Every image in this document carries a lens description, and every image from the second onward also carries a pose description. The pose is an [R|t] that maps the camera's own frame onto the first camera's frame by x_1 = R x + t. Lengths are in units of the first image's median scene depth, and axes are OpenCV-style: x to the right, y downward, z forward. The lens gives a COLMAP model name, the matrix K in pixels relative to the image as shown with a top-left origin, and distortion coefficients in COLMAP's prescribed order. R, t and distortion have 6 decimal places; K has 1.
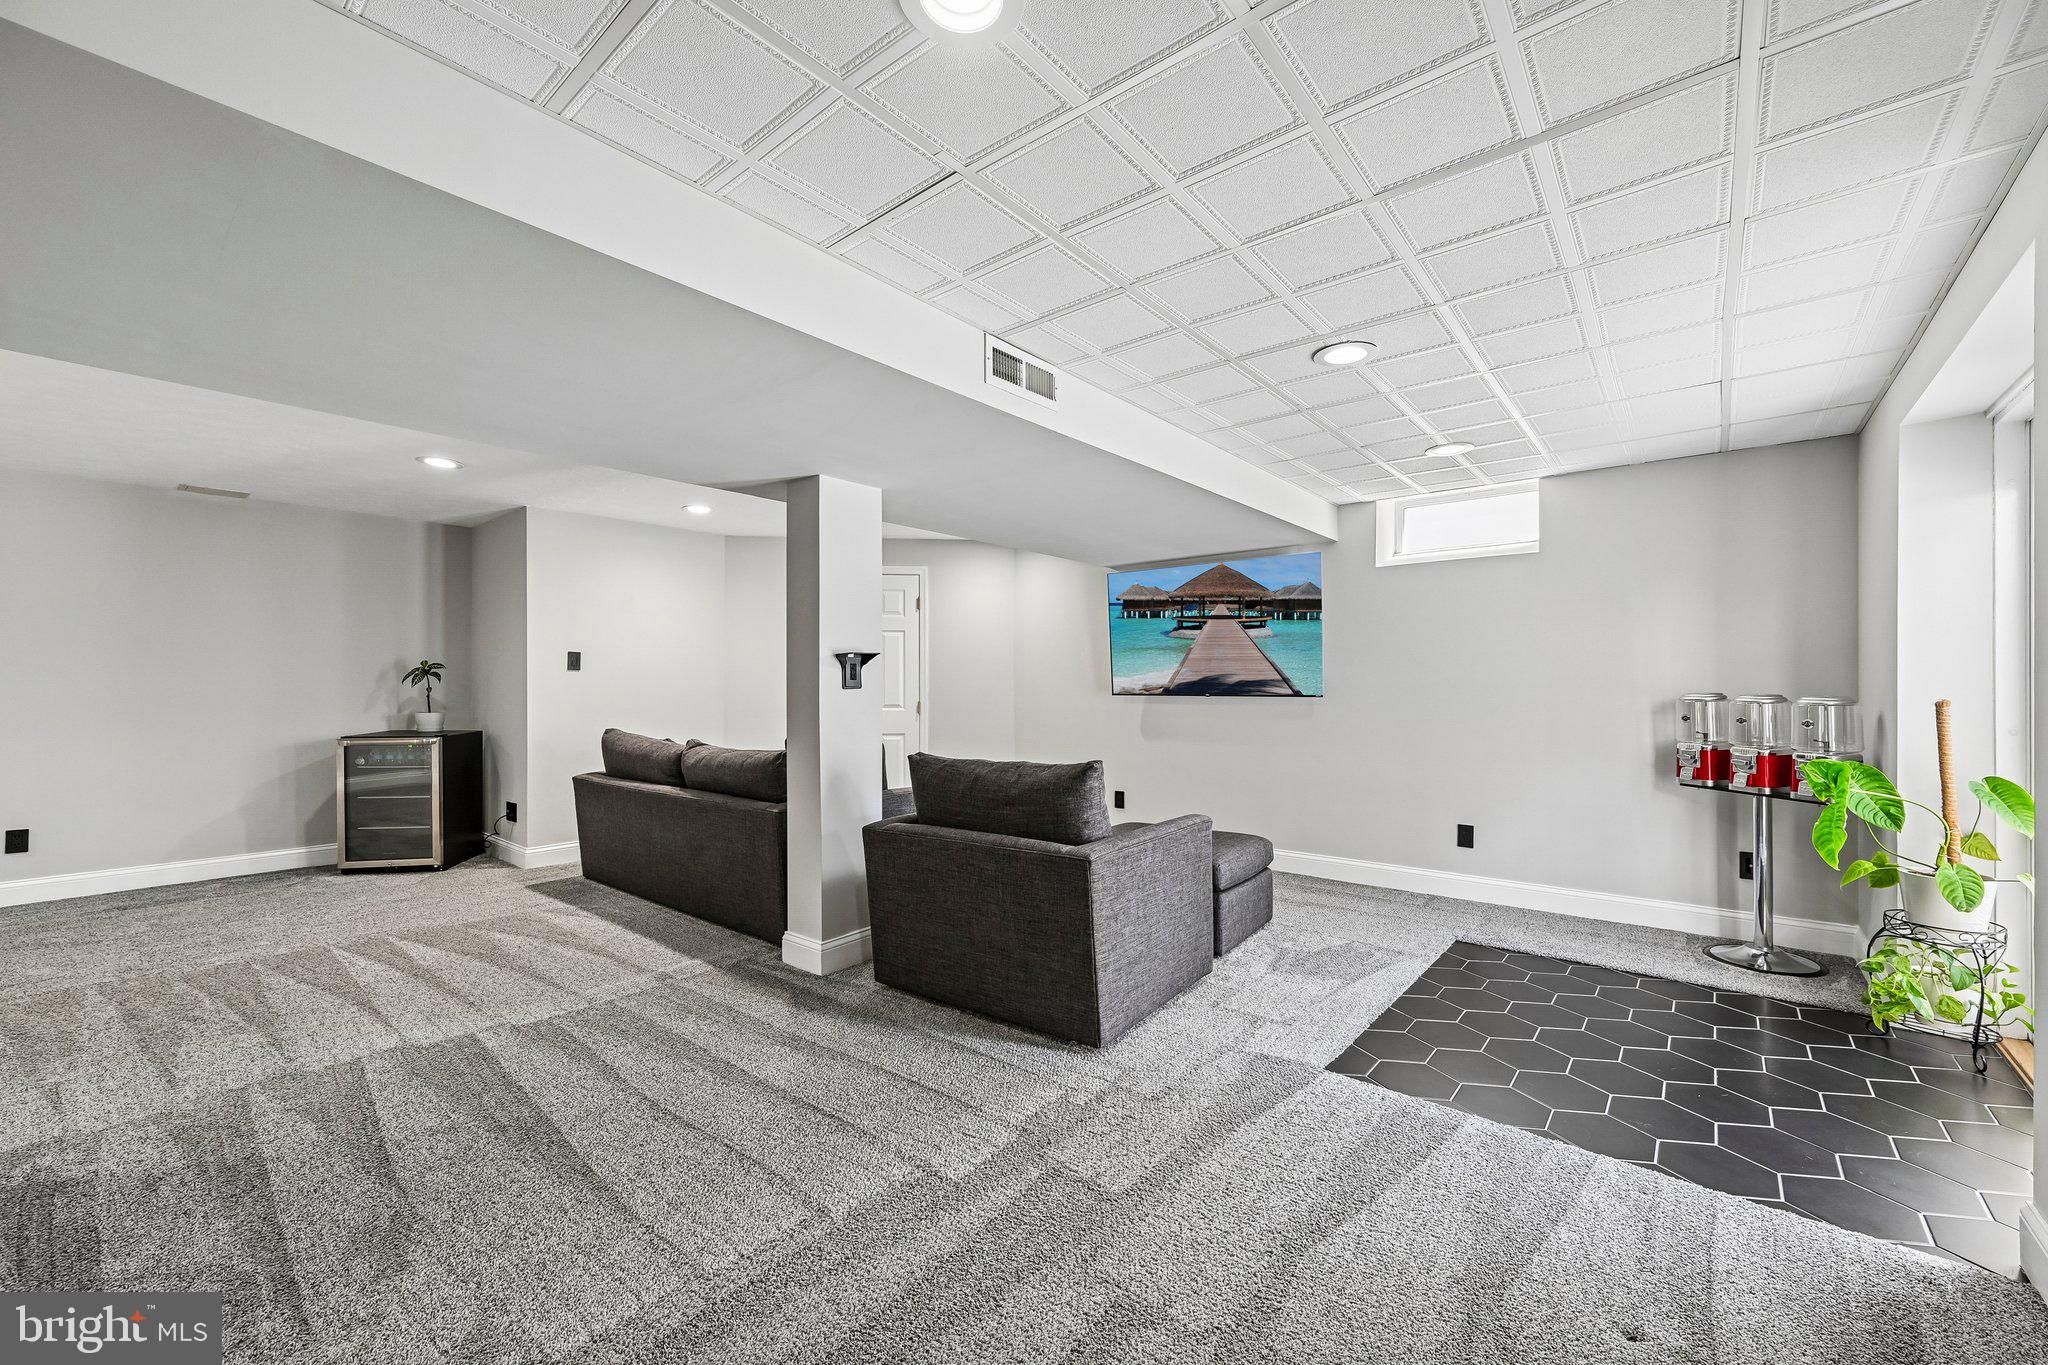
lens RADIAL K [[806.7, 0, 1040.5], [0, 806.7, 685.5], [0, 0, 1]] dist [0.000929, 0.000198]
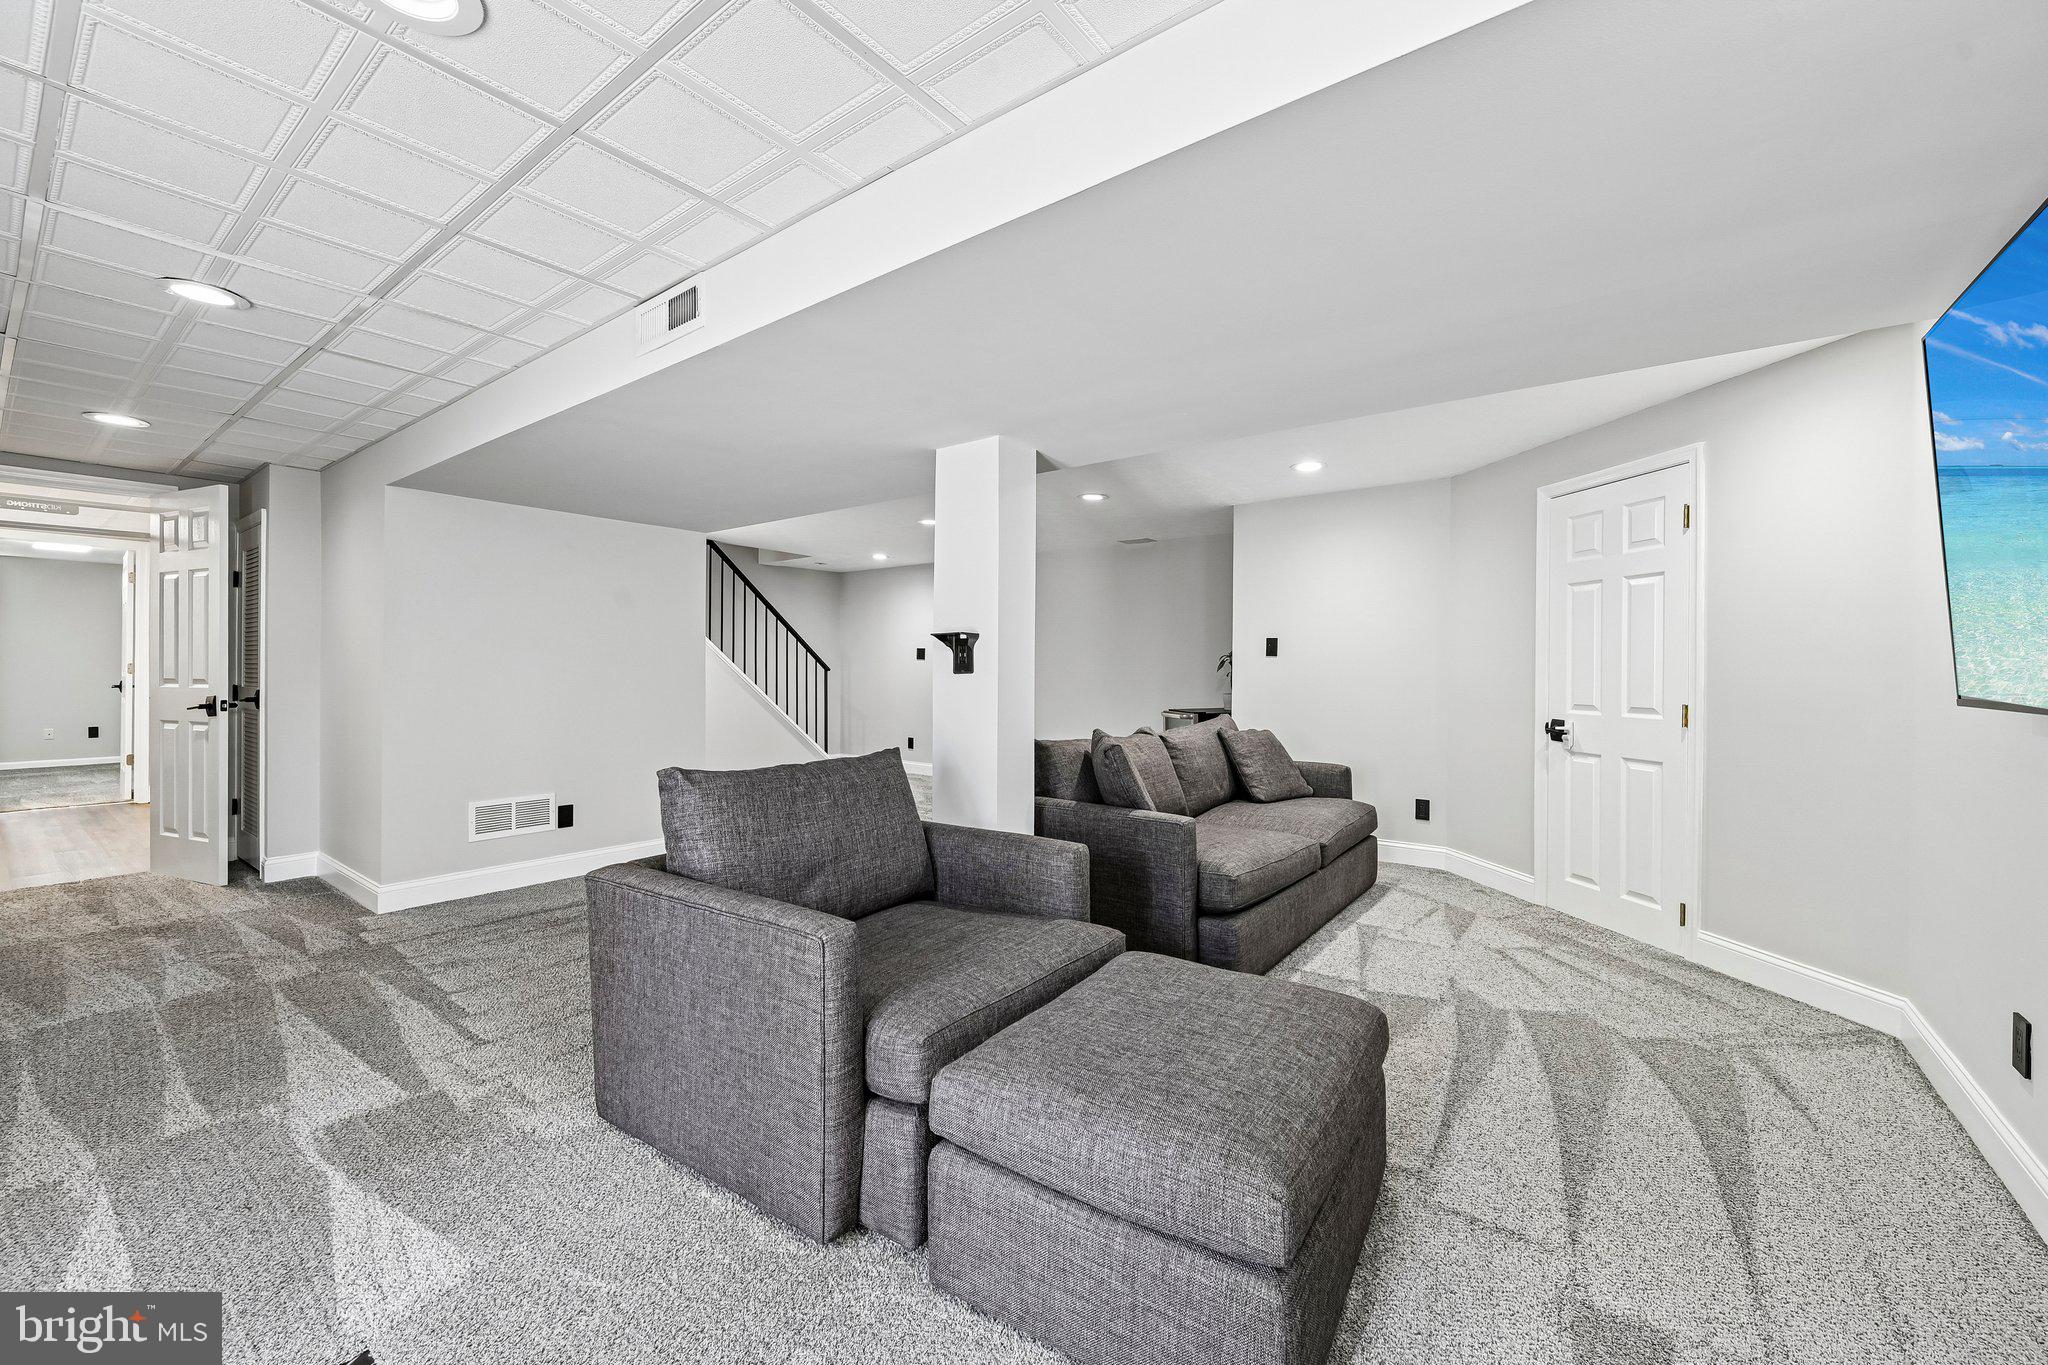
lens RADIAL K [[806.7, 0, 1040.5], [0, 806.7, 685.5], [0, 0, 1]] dist [0.000929, 0.000198]
pose [[0.054011, 0.025068, -0.998226, 0.563521], [-0.003785, 0.999683, 0.024899, -0.003013], [0.998533, 0.002433, 0.054089, 0.858388]]
